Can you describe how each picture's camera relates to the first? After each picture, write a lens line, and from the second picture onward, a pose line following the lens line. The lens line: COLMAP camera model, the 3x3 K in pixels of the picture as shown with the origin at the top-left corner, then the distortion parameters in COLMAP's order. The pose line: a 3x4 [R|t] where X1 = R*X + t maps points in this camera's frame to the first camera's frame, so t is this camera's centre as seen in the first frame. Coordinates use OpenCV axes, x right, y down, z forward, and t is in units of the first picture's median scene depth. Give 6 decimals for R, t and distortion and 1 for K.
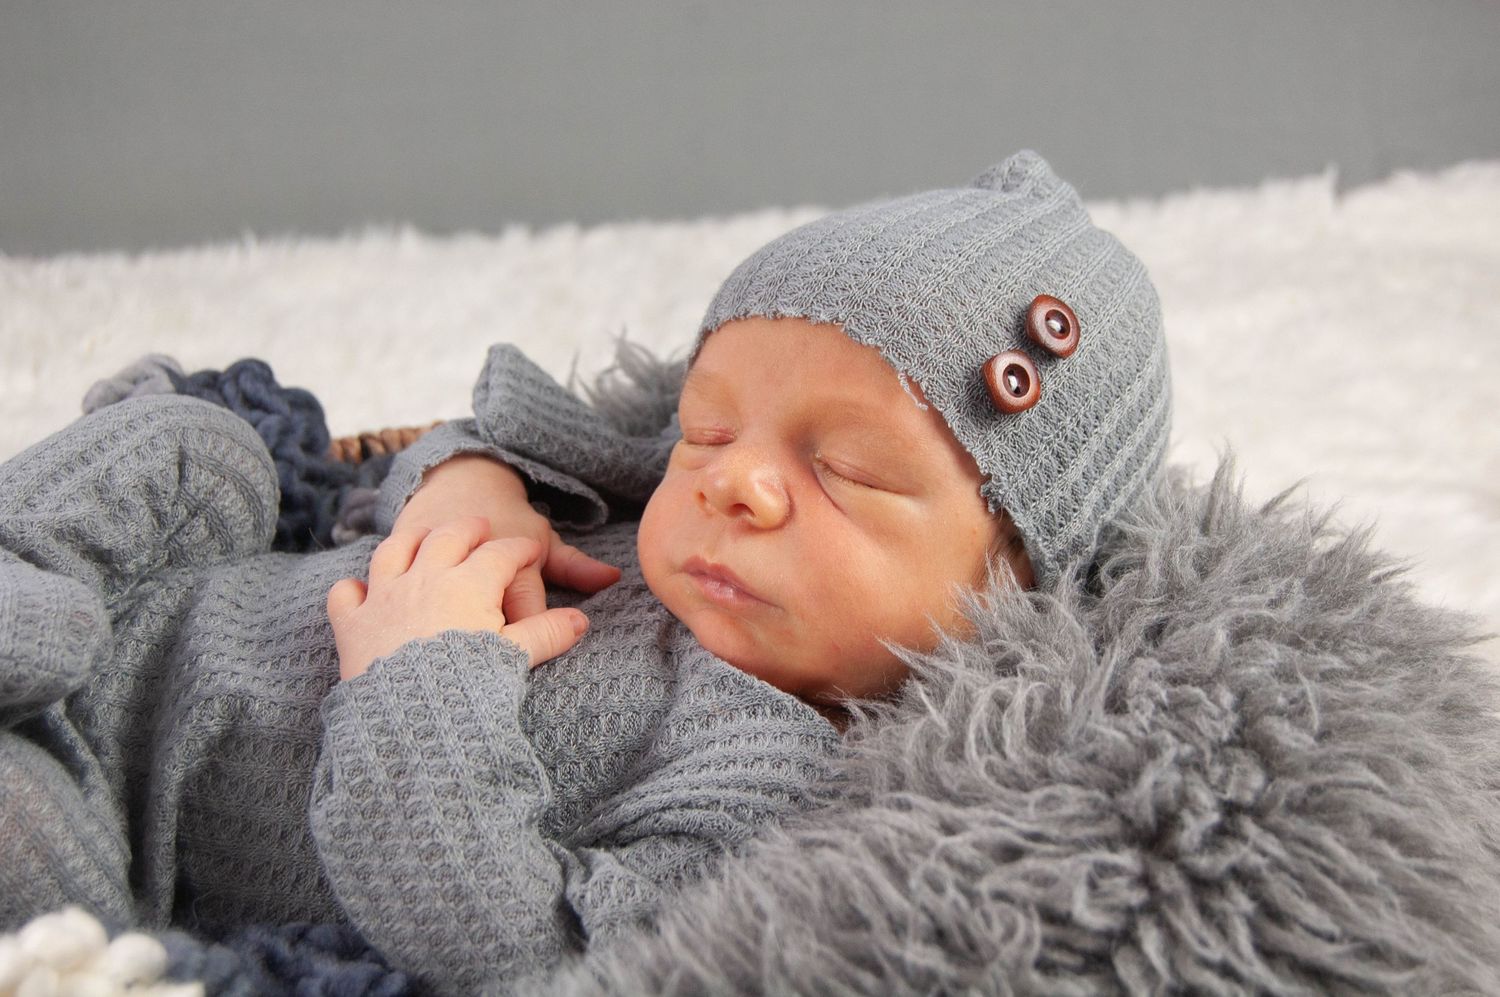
lens RADIAL K [[2404.8, 0, 750.0], [0, 2404.8, 498.5], [0, 0, 1]] dist [0.466542, -3.789485]
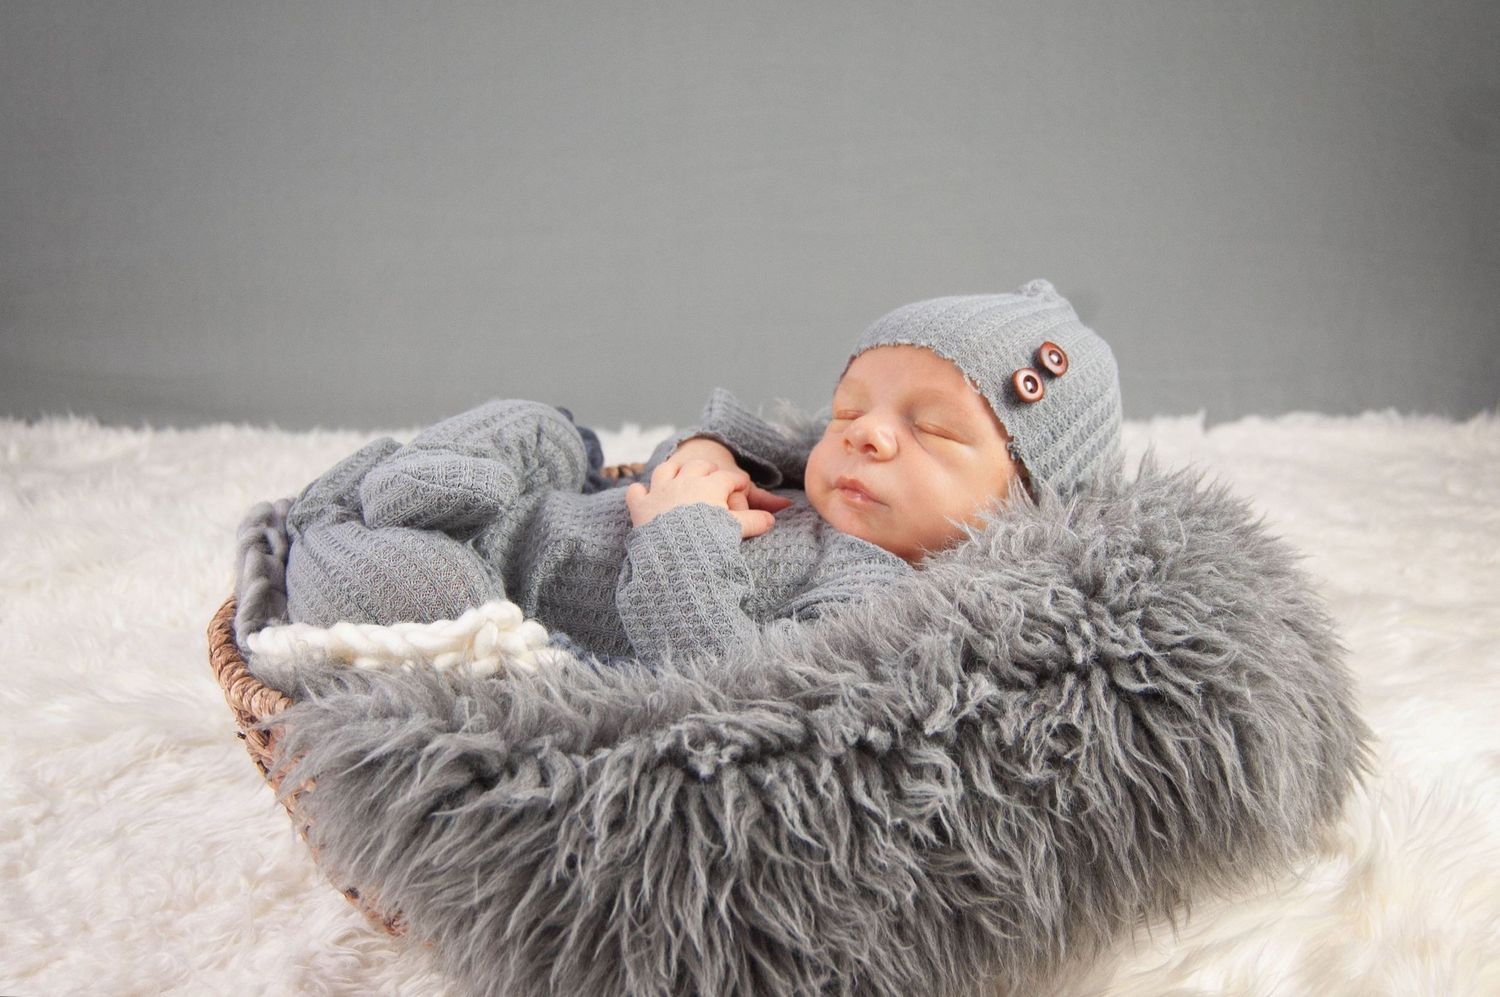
lens RADIAL K [[1863.4, 0, 750.0], [0, 1863.4, 498.5], [0, 0, 1]] dist [-0.006110, -0.002450]
pose [[0.996892, 0.065439, -0.043873, -0.028285], [-0.070102, 0.990901, -0.114891, 0.201544], [0.035955, 0.117609, 0.992409, -0.337853]]
